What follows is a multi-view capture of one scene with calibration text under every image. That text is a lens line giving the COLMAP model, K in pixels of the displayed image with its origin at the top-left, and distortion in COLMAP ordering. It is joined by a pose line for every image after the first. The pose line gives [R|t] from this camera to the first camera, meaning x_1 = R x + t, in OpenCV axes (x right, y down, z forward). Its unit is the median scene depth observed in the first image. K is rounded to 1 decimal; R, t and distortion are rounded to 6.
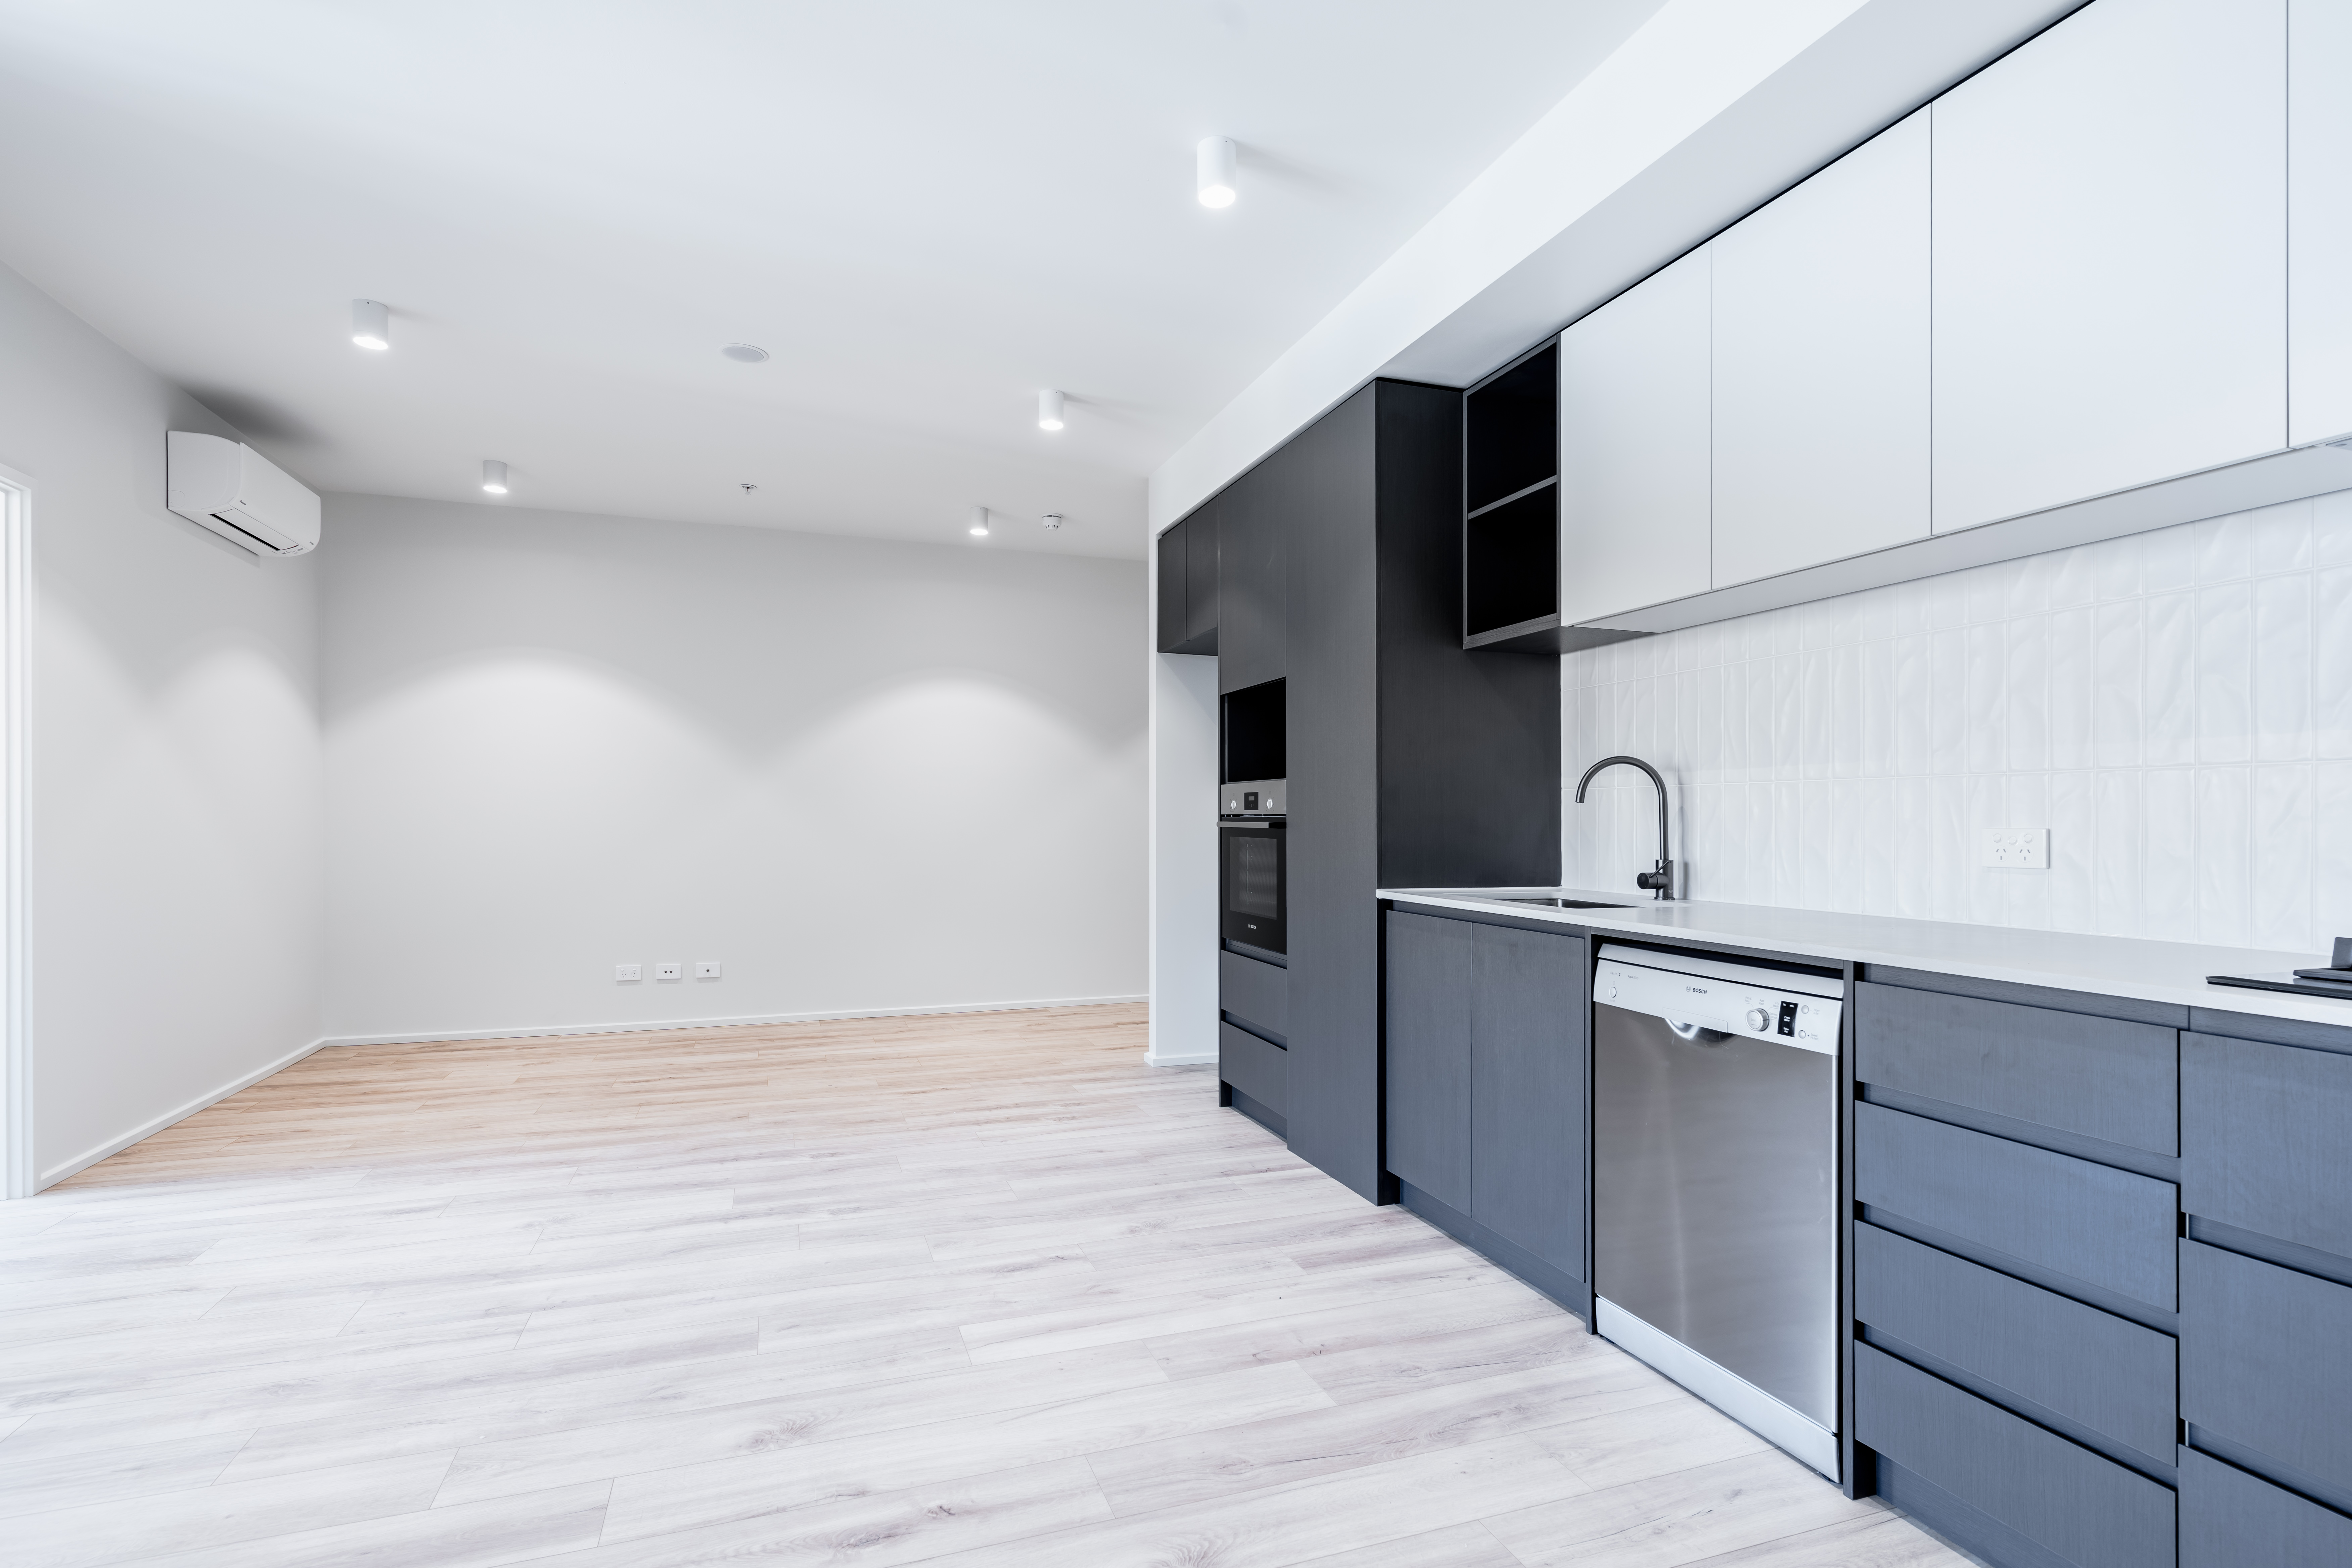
lens RADIAL K [[1131.1, 0, 1180.3], [0, 1131.1, 816.7], [0, 0, 1]] dist [-0.000770, 0.000412]
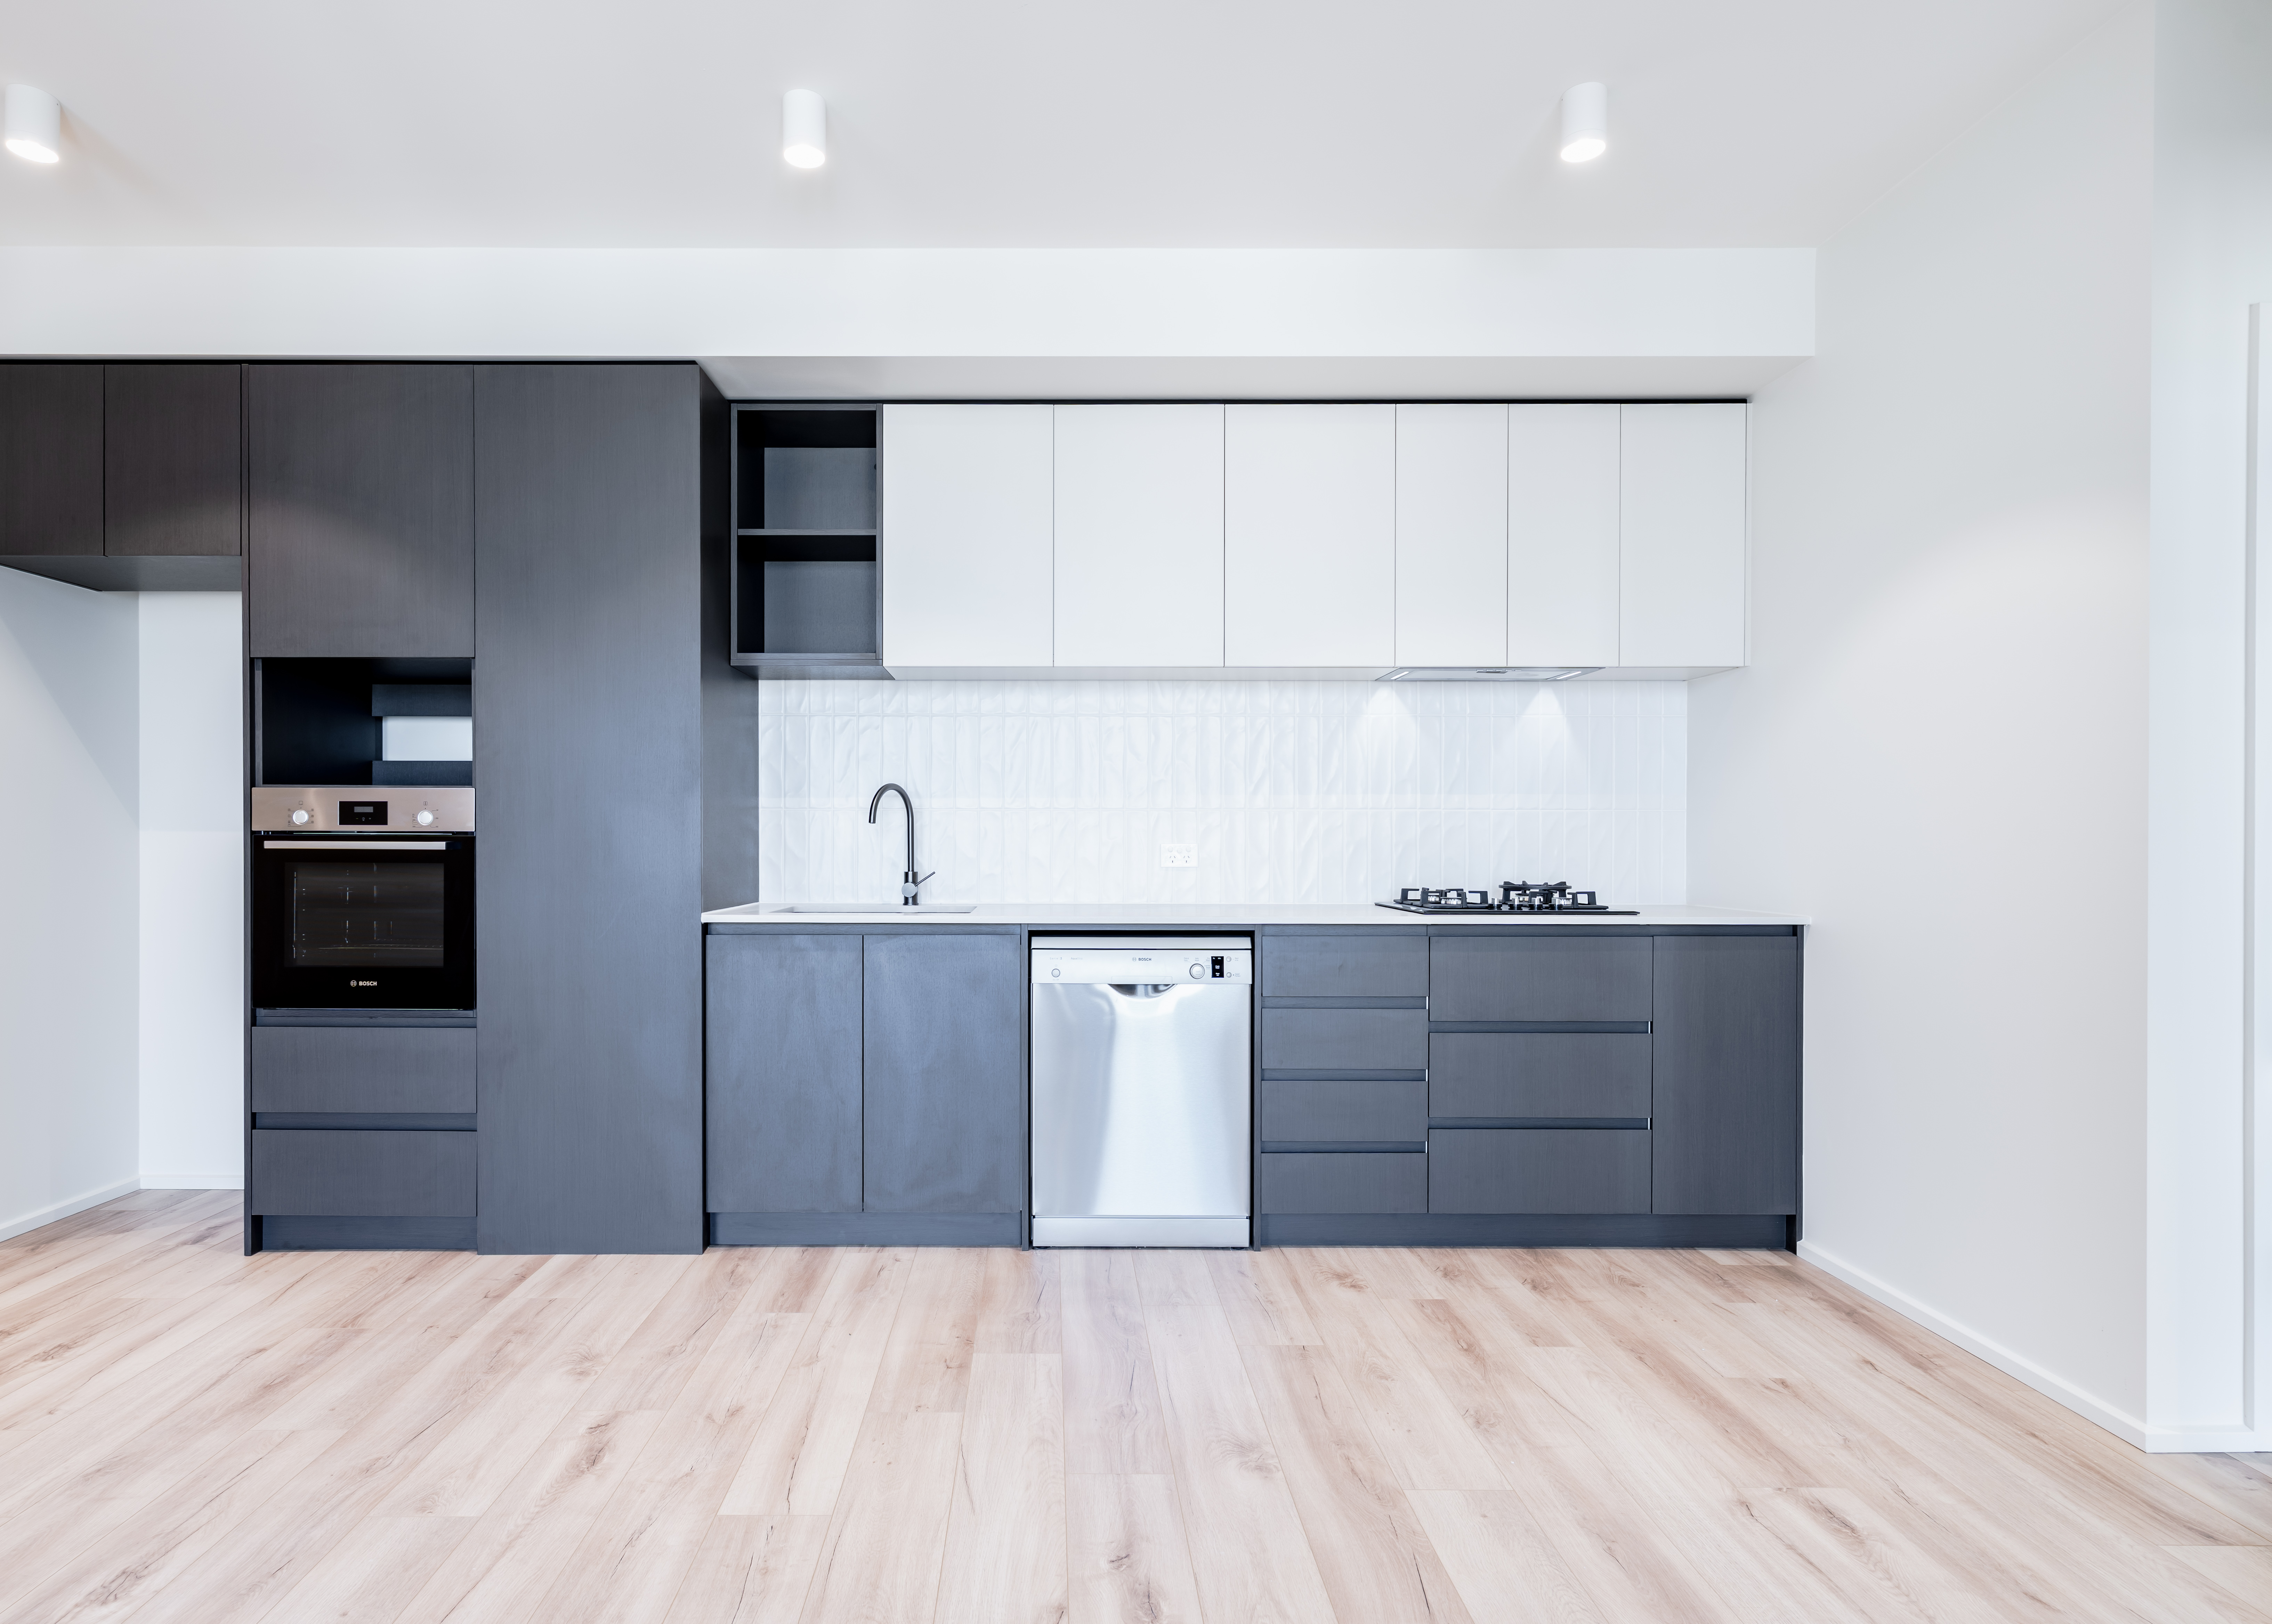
lens RADIAL K [[1223.8, 0, 1051.2], [0, 1223.8, 822.3], [0, 0, 1]] dist [0.000454, 0.001561]
pose [[0.336624, 0.007445, 0.941610, -0.706077], [-0.002935, 0.999972, -0.006857, -0.004871], [-0.941634, -0.000455, 0.336637, 0.407441]]
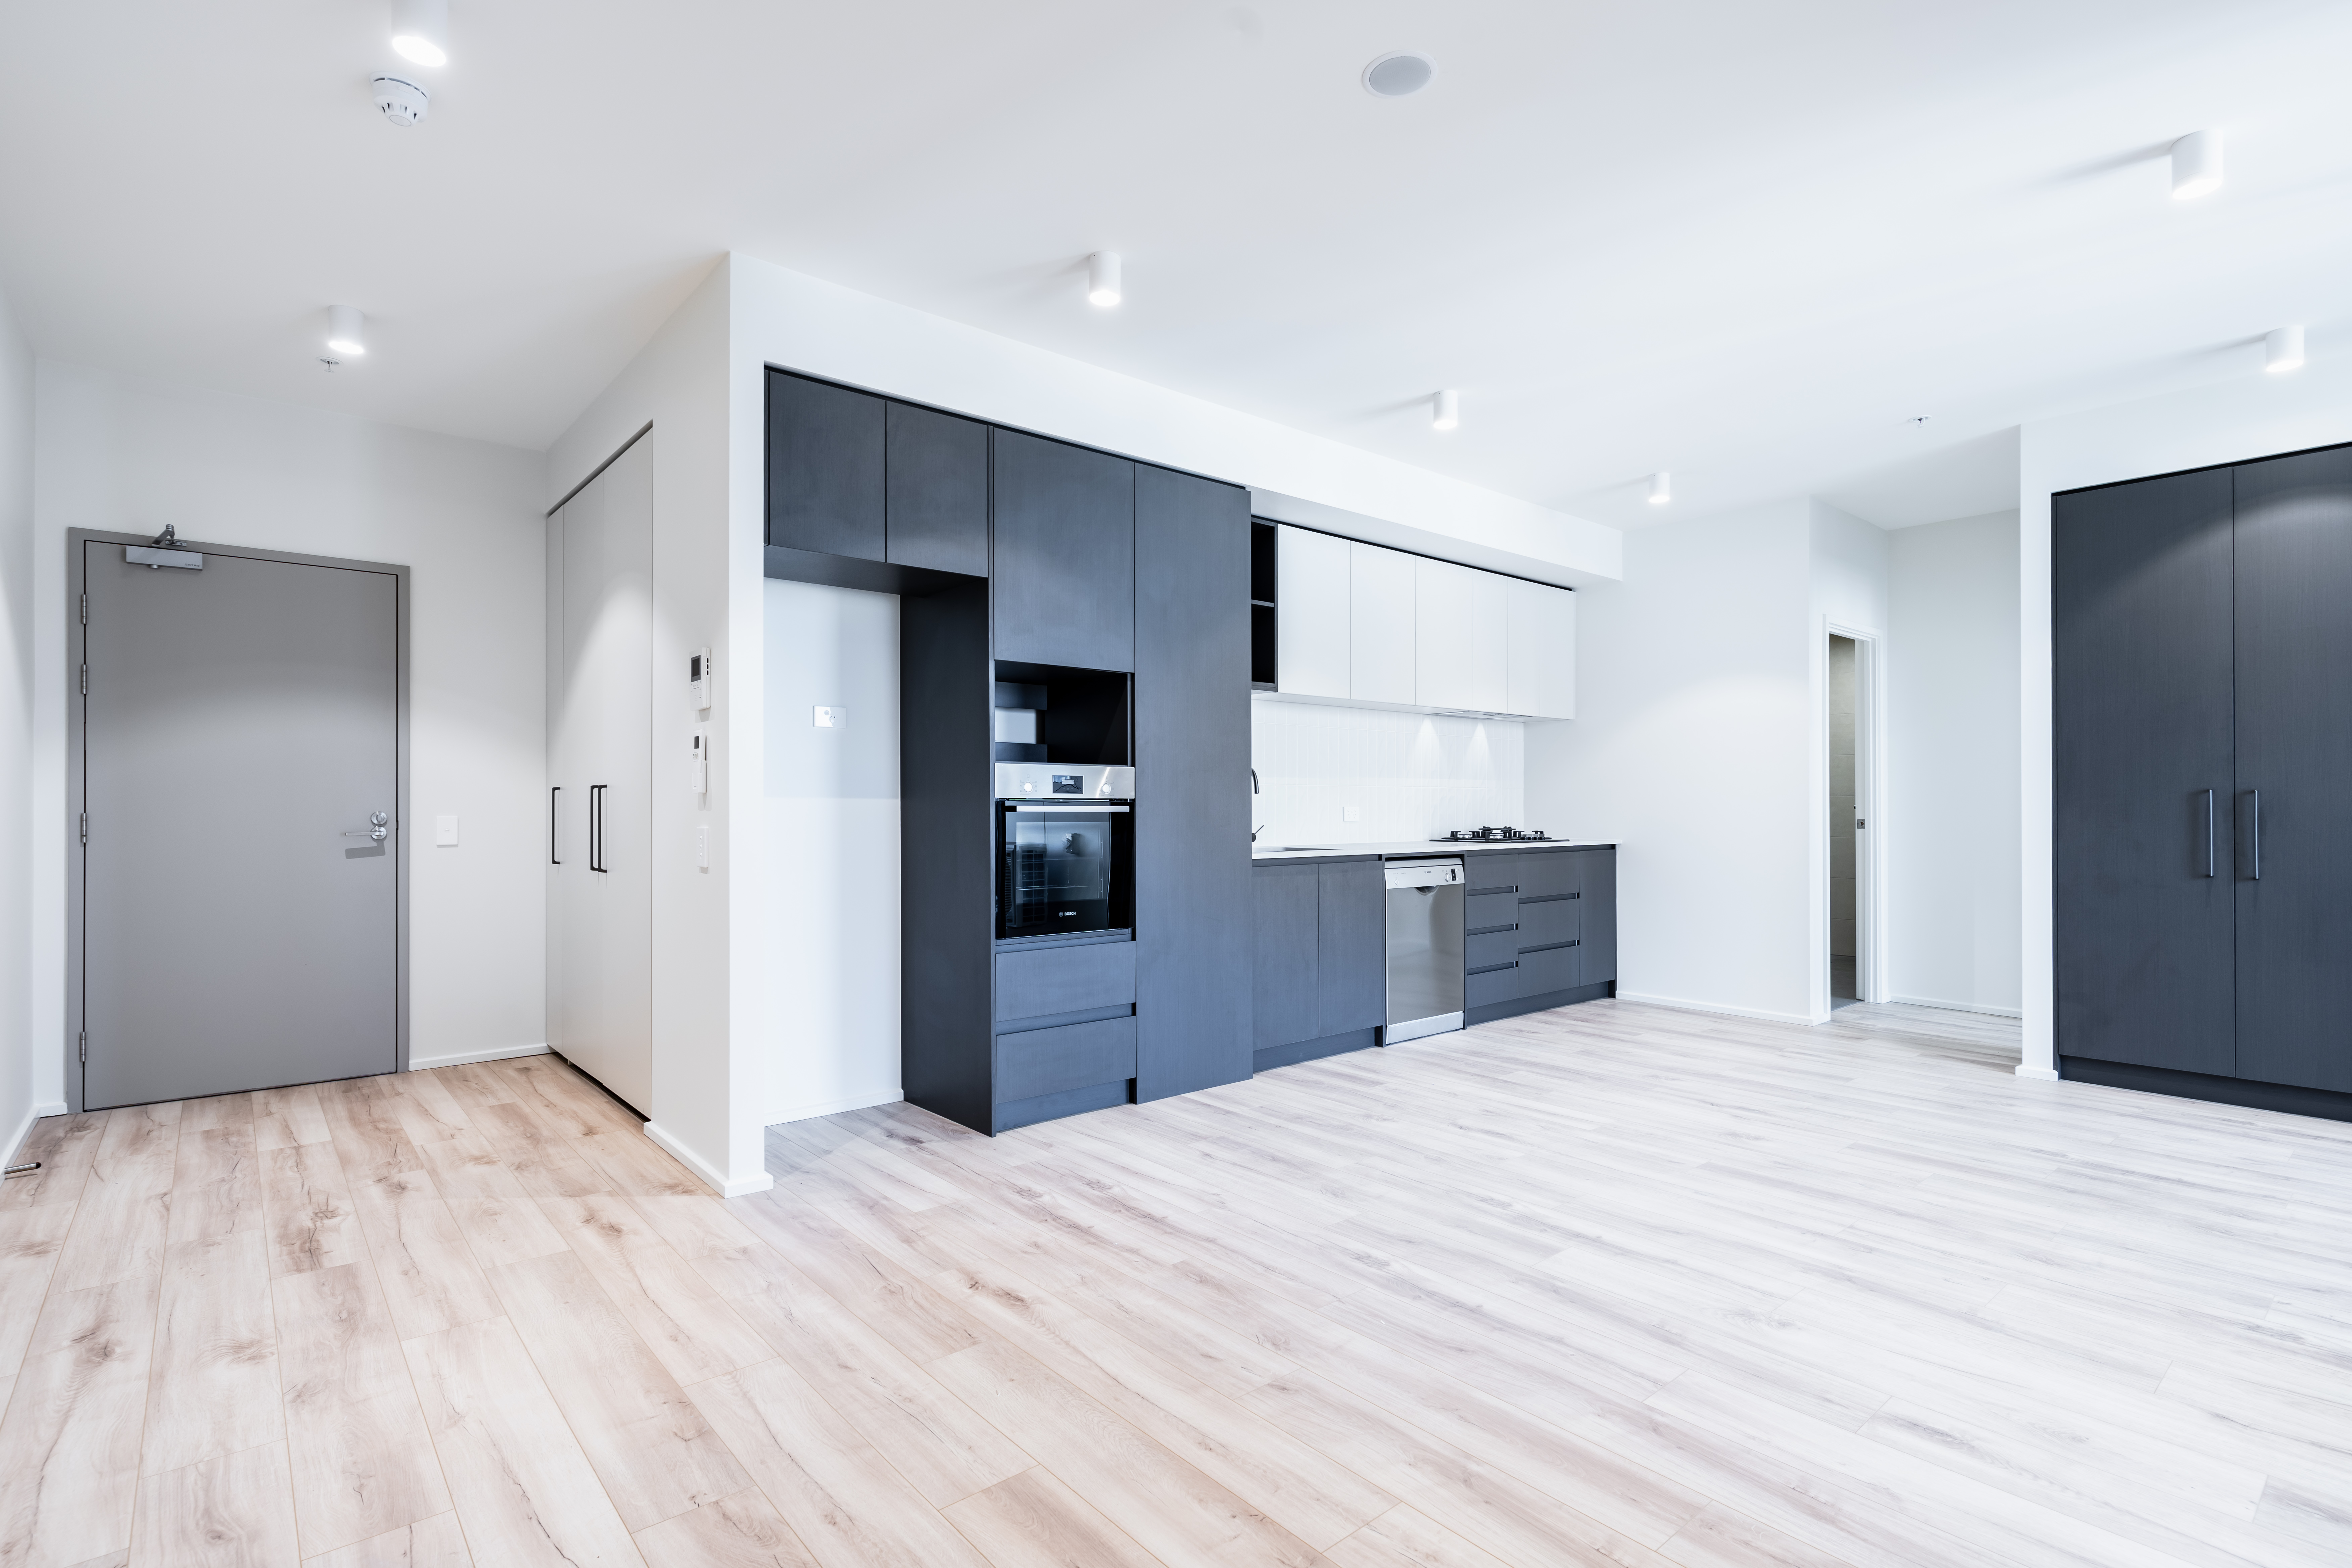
lens RADIAL K [[1112.8, 0, 1176.0], [0, 1112.8, 784.0], [0, 0, 1]] dist [0.002006, -0.000439]
pose [[-0.350765, 0.012640, 0.936378, -1.137329], [-0.004947, 0.999870, -0.015350, -0.000099], [-0.936450, -0.010017, -0.350657, 1.641903]]
